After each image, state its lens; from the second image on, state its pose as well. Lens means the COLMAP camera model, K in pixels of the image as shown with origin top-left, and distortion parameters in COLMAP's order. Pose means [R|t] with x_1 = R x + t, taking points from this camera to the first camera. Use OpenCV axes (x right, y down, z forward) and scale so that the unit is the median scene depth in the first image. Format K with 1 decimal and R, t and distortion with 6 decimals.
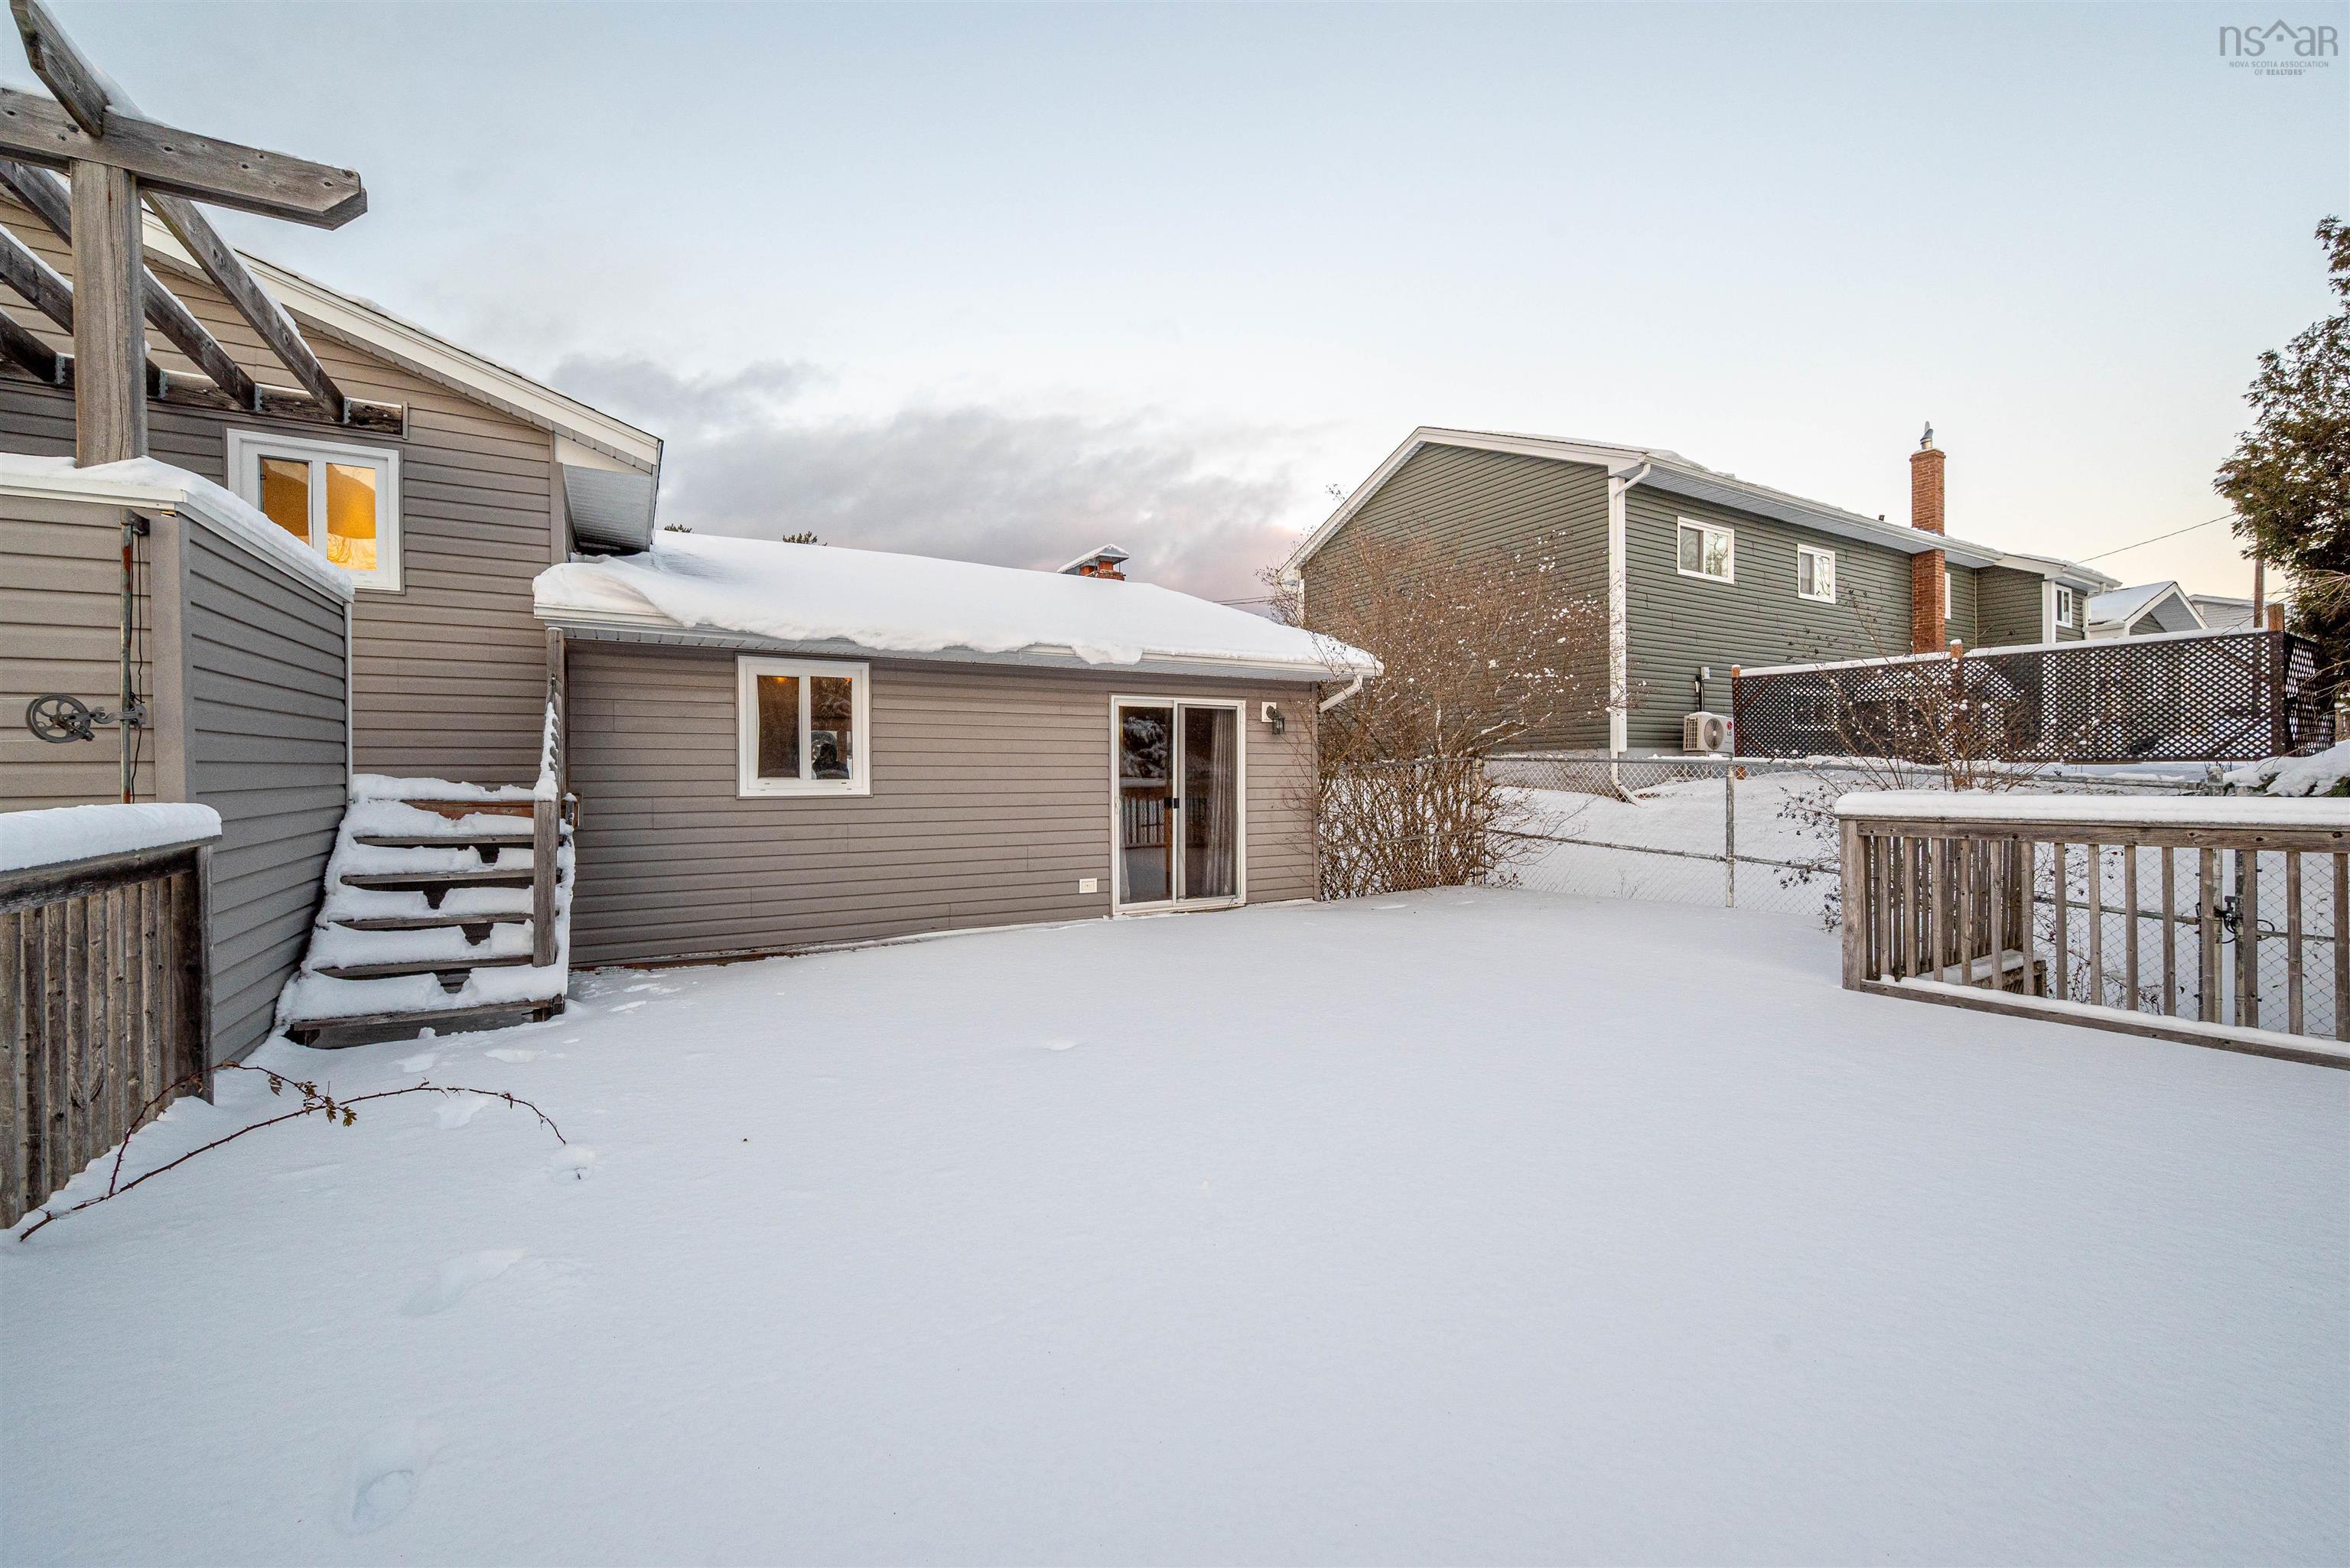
lens RADIAL K [[937.1, 0, 1164.1], [0, 937.1, 778.8], [0, 0, 1]] dist [0.000544, 0.000361]
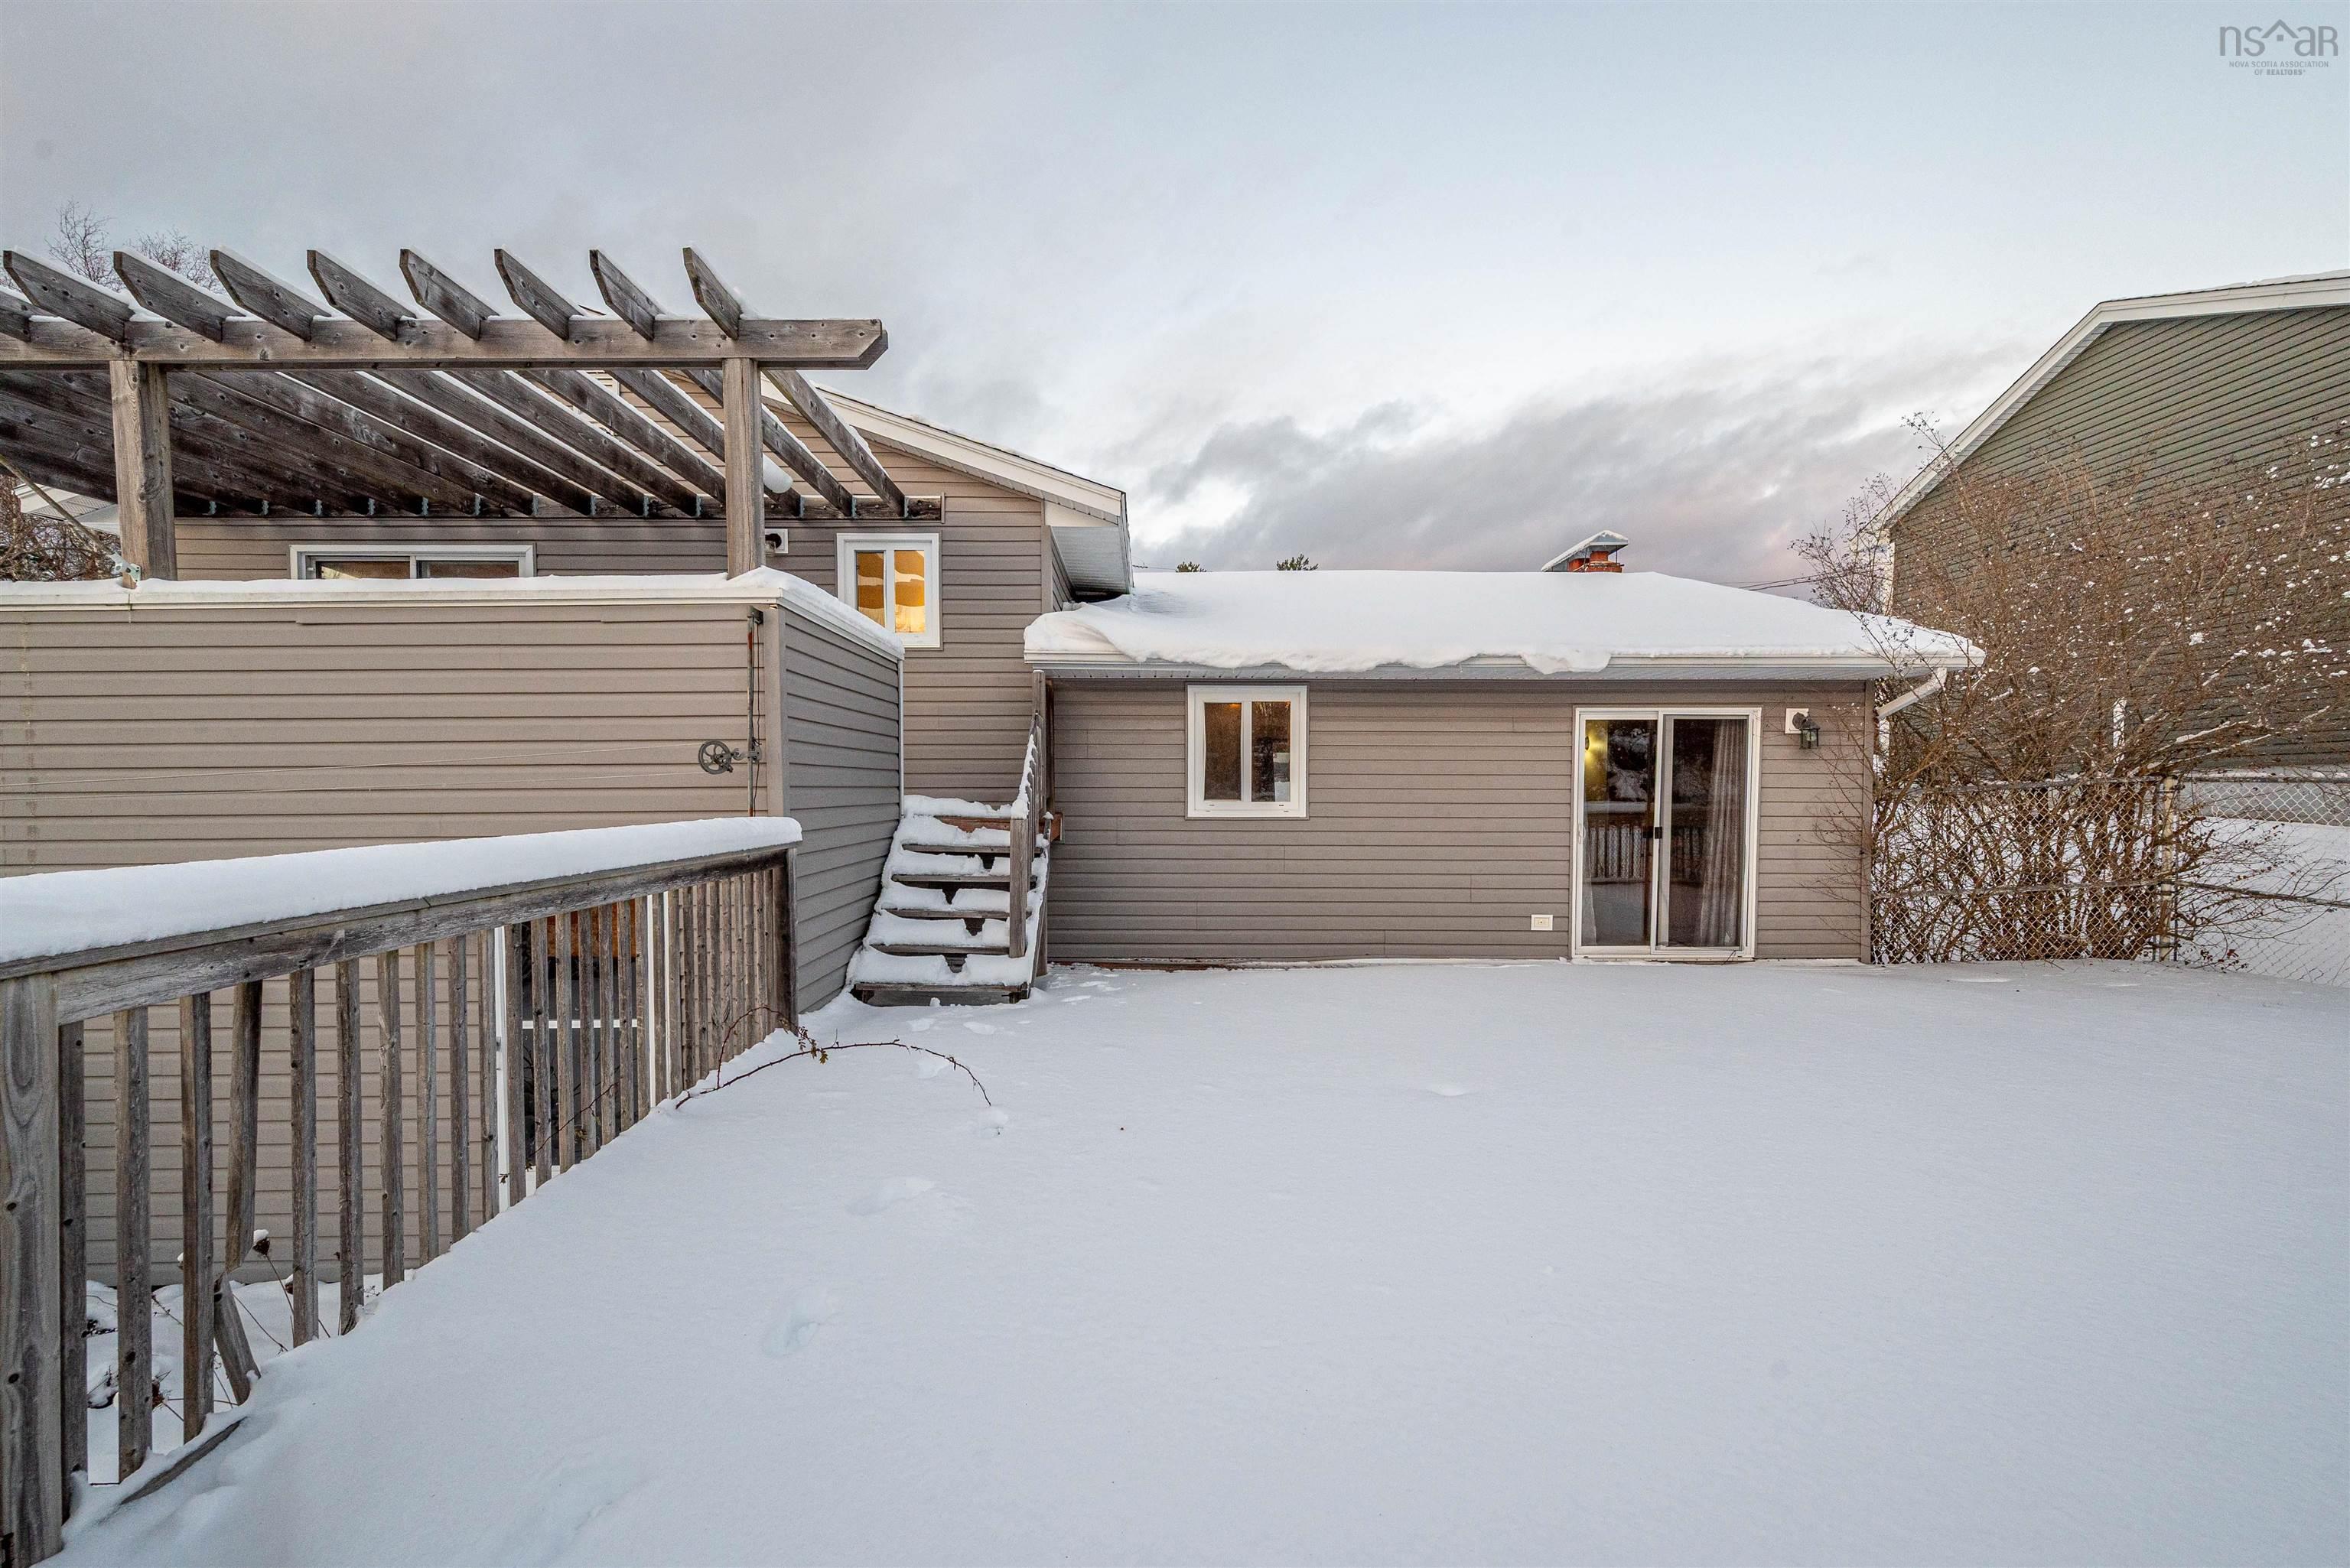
lens RADIAL K [[971.7, 0, 1154.9], [0, 971.7, 832.2], [0, 0, 1]] dist [0.007849, -0.000016]
pose [[0.869686, 0.024047, -0.493019, 0.062223], [-0.007474, 0.999340, 0.035559, -0.002850], [0.493549, -0.027240, 0.869291, 0.012030]]
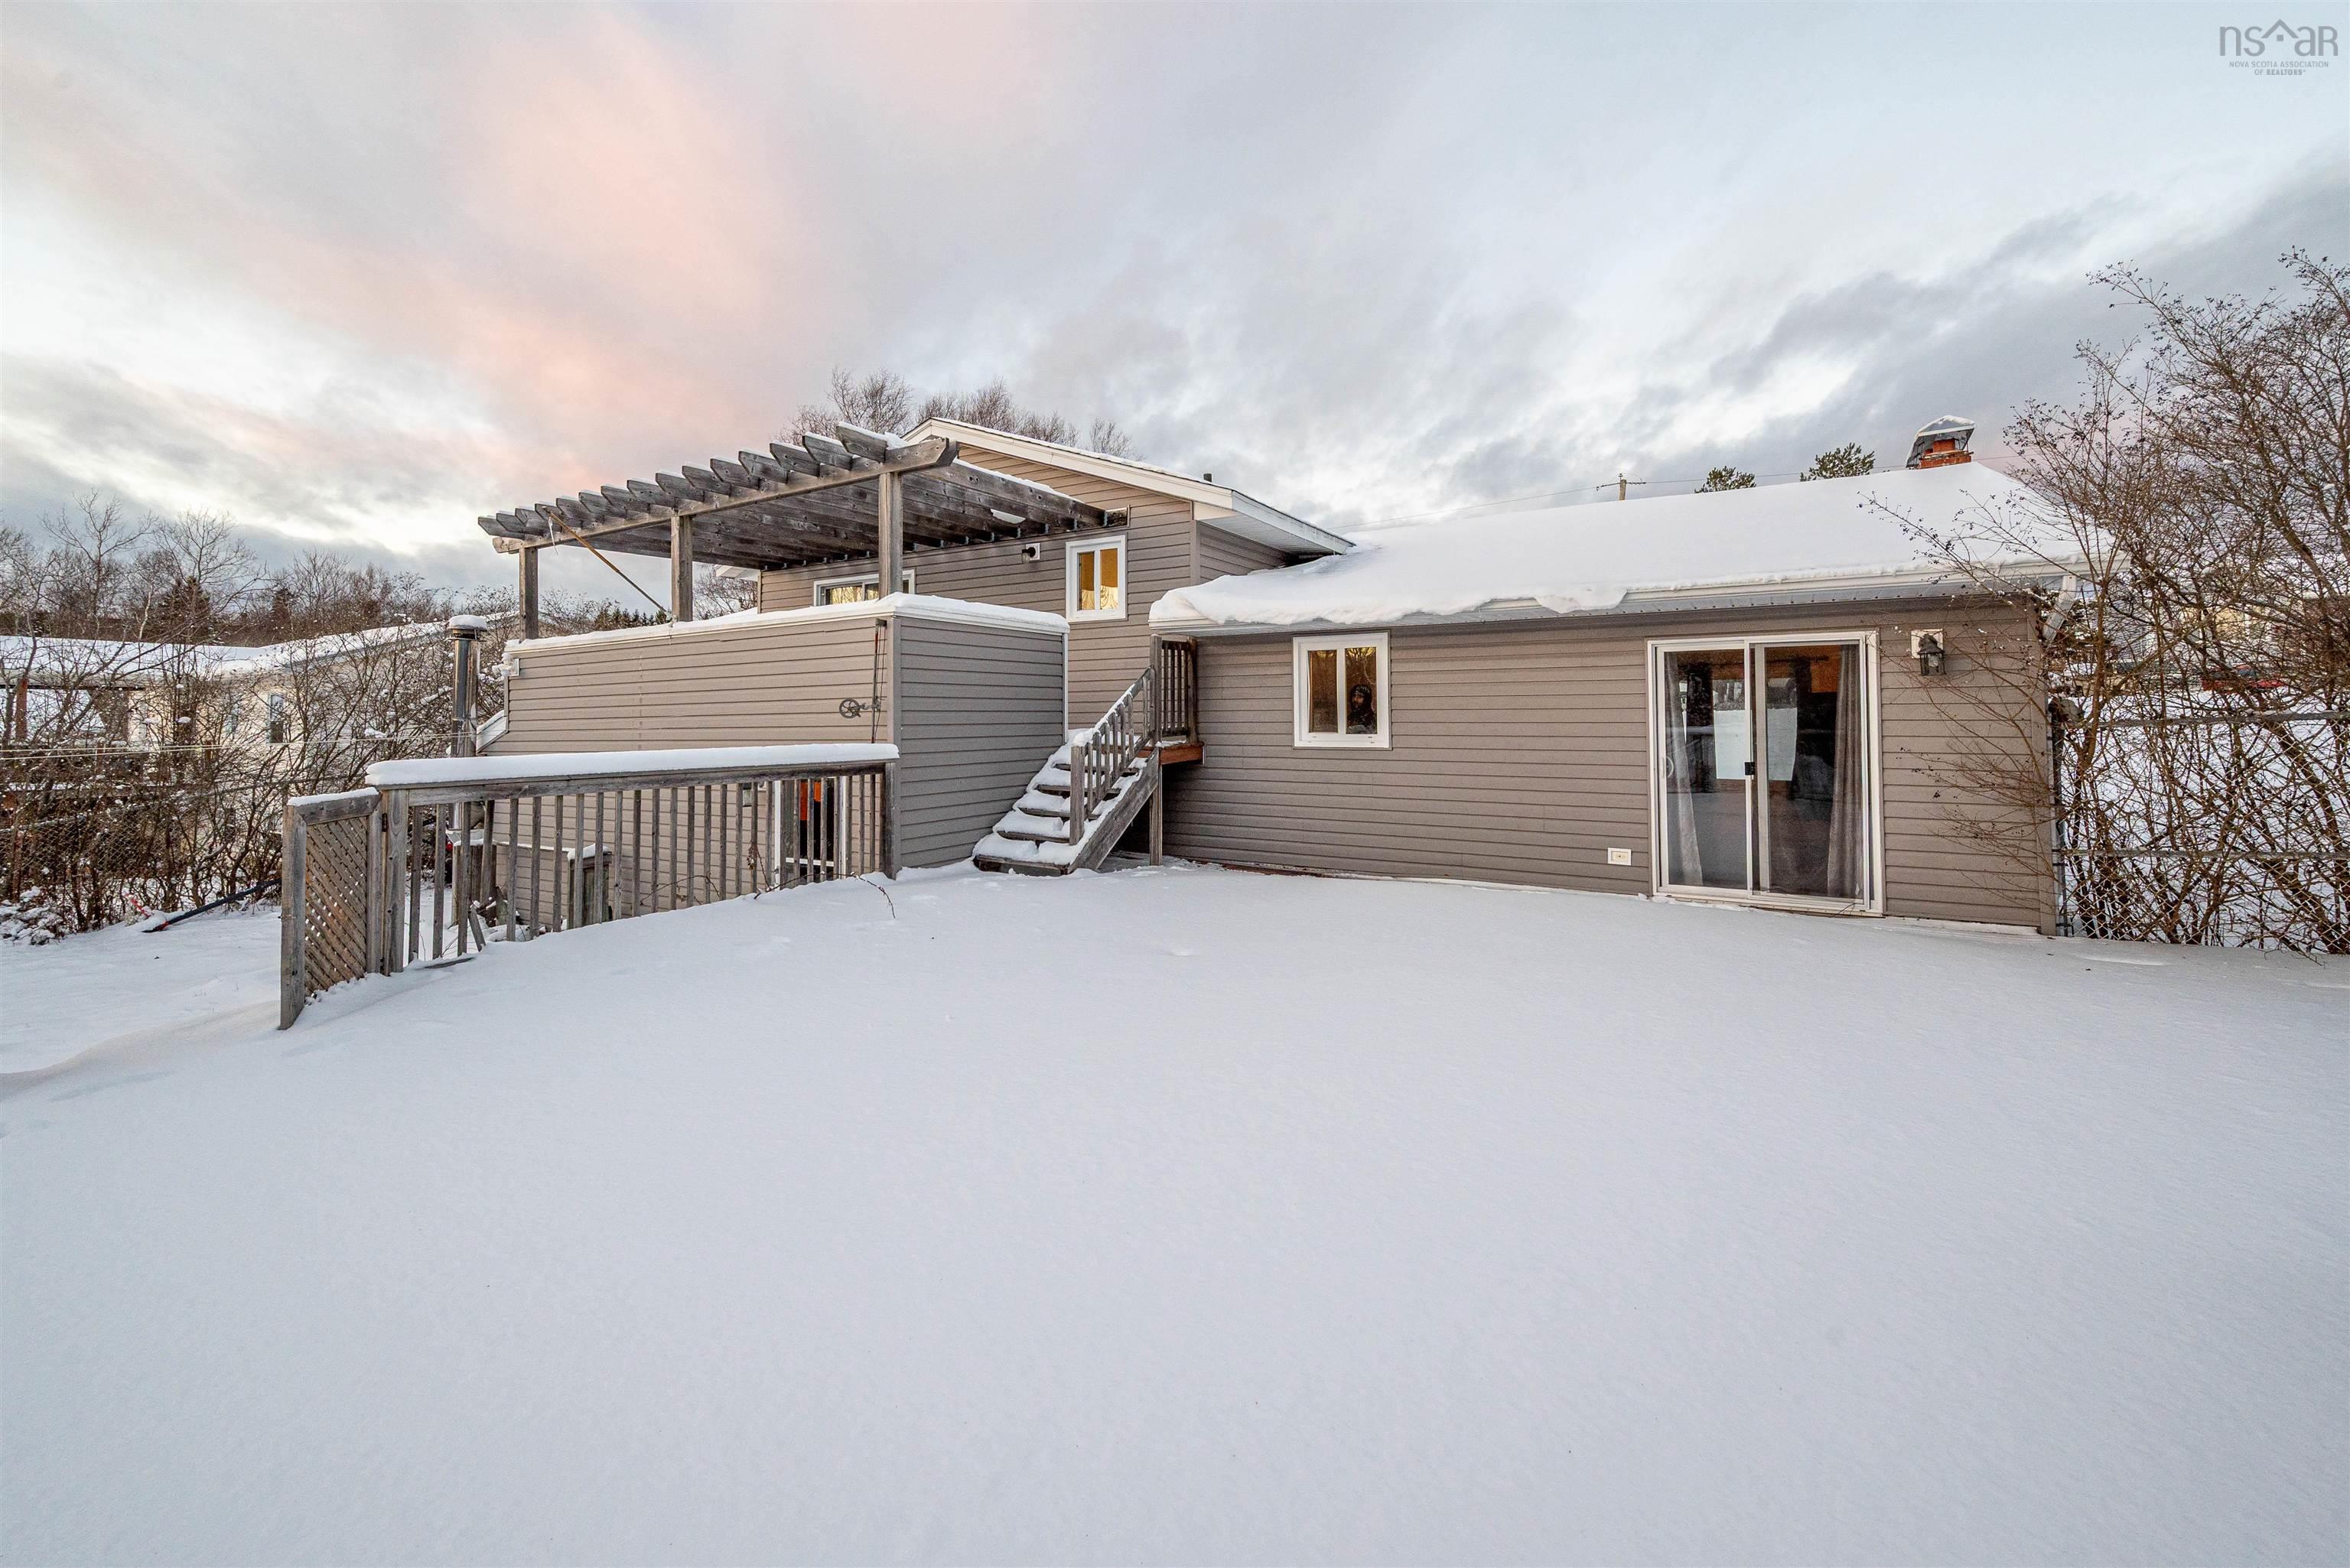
lens RADIAL K [[964.4, 0, 1176.1], [0, 964.4, 699.1], [0, 0, 1]] dist [0.024703, 0.000060]
pose [[0.483838, -0.019529, -0.874939, 0.609316], [-0.005202, 0.999669, -0.025190, -0.011699], [0.875142, 0.016740, 0.483577, 0.211264]]
